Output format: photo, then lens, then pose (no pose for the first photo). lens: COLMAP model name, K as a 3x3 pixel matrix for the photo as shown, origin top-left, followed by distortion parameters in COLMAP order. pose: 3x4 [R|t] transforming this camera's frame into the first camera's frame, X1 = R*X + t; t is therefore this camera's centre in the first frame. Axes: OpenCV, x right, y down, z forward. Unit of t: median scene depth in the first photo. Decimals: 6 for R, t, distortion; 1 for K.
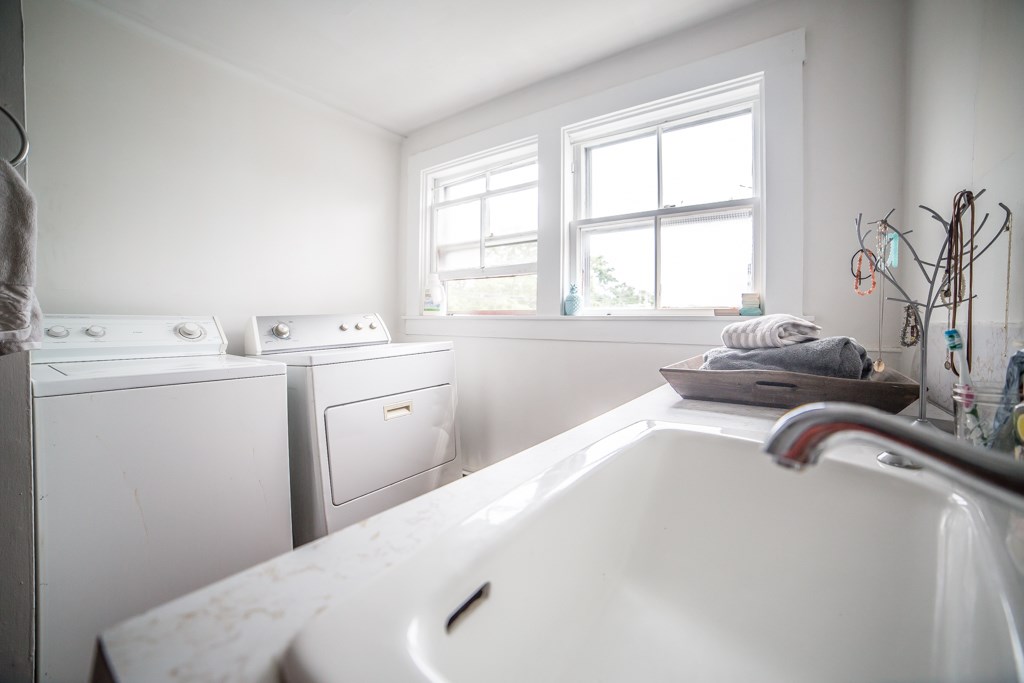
lens RADIAL K [[413.6, 0, 516.0], [0, 413.6, 334.6], [0, 0, 1]] dist [-0.115187, 0.038982]
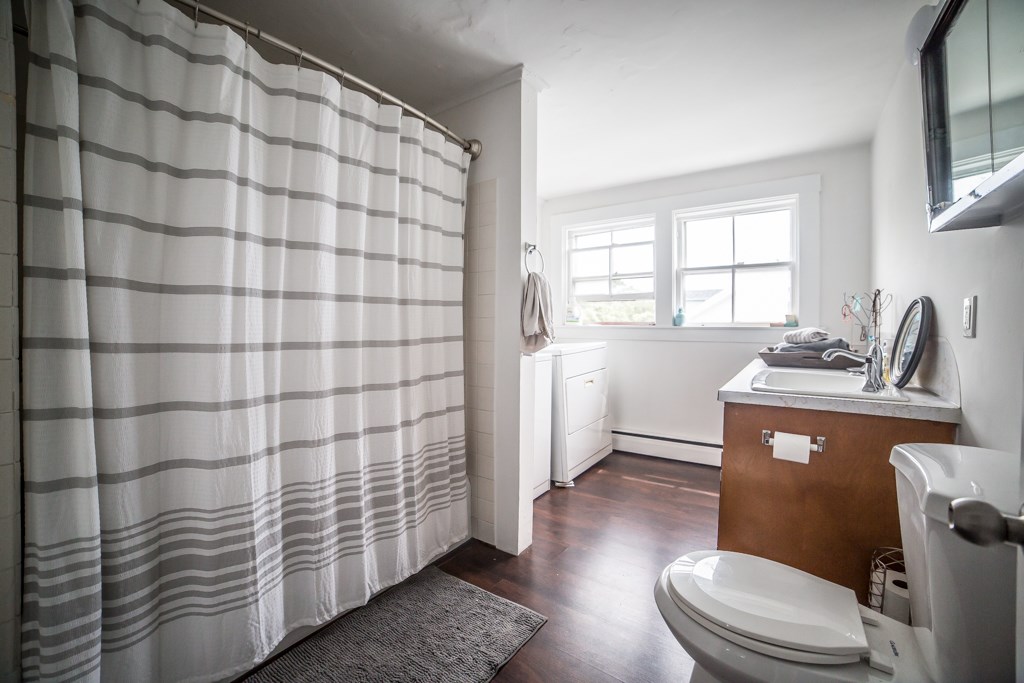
lens RADIAL K [[413.6, 0, 516.0], [0, 413.6, 334.6], [0, 0, 1]] dist [-0.115187, 0.038982]
pose [[0.999990, -0.000184, -0.004500, -0.563567], [0.000139, 0.999950, -0.010001, 0.004586], [0.004501, 0.010000, 0.999940, -0.693835]]
